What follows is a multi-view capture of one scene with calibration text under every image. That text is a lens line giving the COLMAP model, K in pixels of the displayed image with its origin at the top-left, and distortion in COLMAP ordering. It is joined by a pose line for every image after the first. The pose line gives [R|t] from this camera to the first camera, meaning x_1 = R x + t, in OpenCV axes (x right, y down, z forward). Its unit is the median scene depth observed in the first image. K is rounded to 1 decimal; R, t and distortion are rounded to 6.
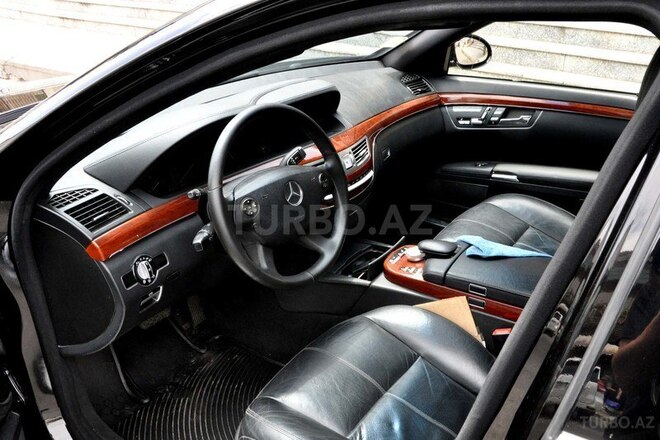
lens RADIAL K [[573.1, 0, 328.8], [0, 573.1, 222.2], [0, 0, 1]] dist [-0.100909, 0.046469]
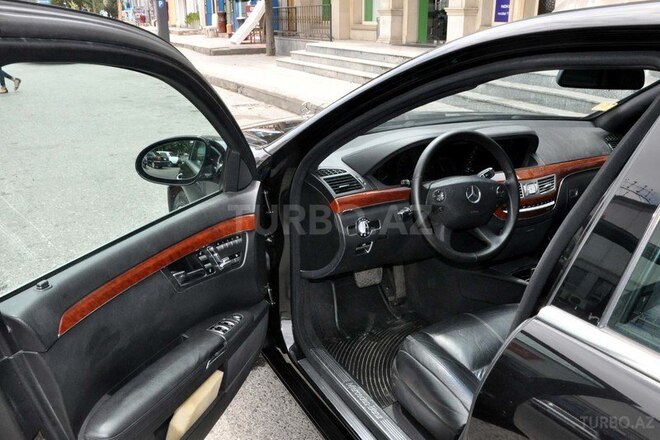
lens RADIAL K [[573.1, 0, 333.1], [0, 573.1, 221.9], [0, 0, 1]] dist [-0.100909, 0.046469]
pose [[0.884263, 0.164202, -0.437169, 0.260602], [-0.215627, 0.973939, -0.070335, 0.192542], [0.414227, 0.156461, 0.896625, -0.388906]]
